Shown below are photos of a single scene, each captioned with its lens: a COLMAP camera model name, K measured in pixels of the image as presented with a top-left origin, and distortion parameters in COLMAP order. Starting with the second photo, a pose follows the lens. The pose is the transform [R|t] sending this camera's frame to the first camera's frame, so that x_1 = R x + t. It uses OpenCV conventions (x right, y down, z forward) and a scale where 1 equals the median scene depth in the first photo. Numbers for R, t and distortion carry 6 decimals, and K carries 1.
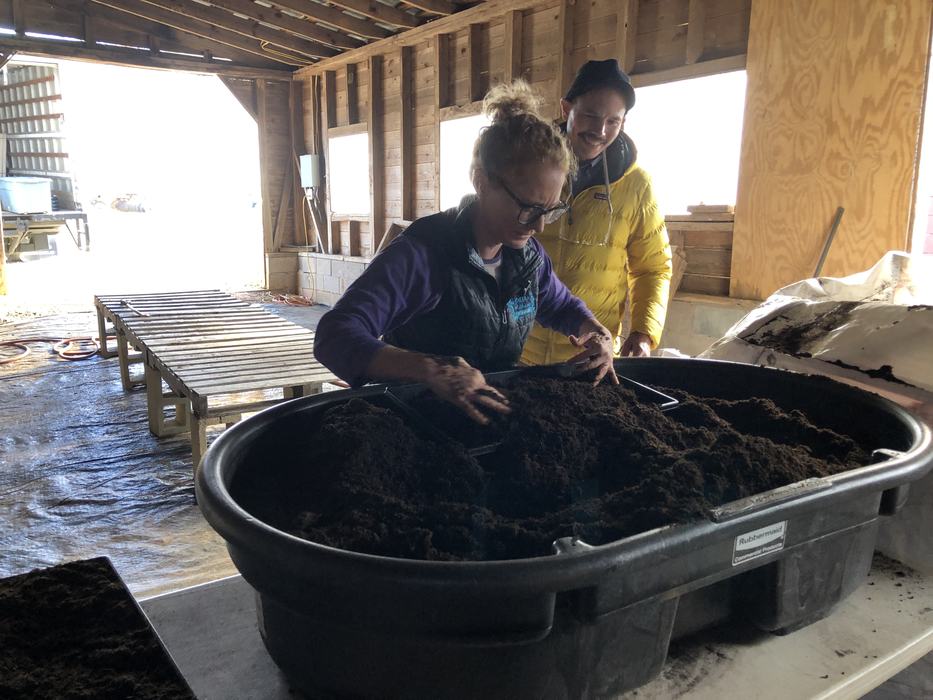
lens RADIAL K [[753.6, 0, 466.3], [0, 753.6, 351.6], [0, 0, 1]] dist [-0.006511, -0.001096]
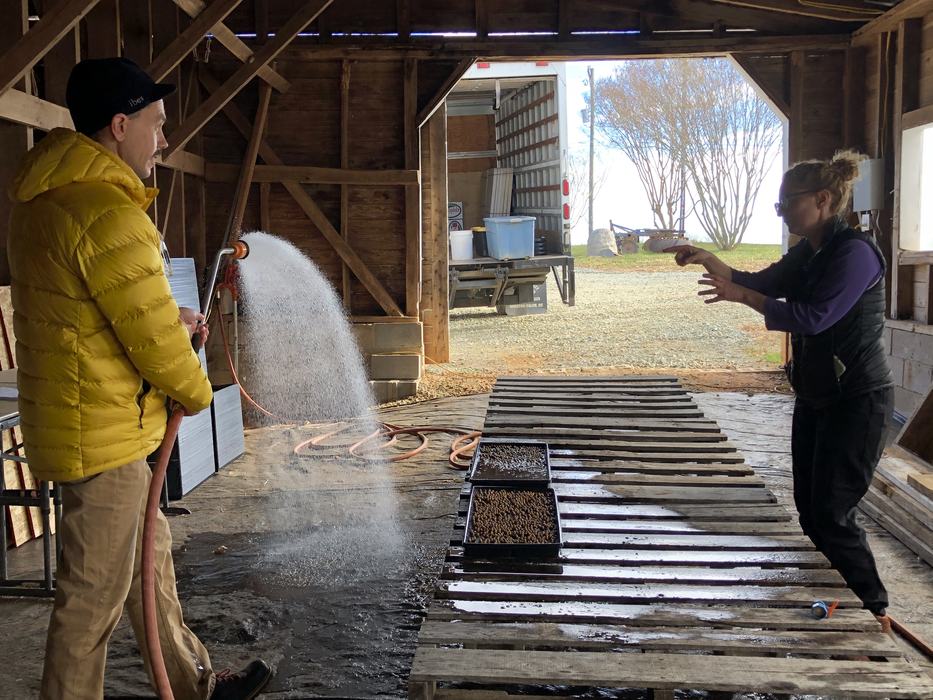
lens RADIAL K [[923.9, 0, 466.0], [0, 923.9, 348.0], [0, 0, 1]] dist [0.008571, 0.000000]
pose [[0.794757, 0.042504, -0.605438, -0.003297], [-0.090629, 0.994672, -0.049139, -0.038120], [0.600123, 0.093924, 0.794374, 0.203937]]
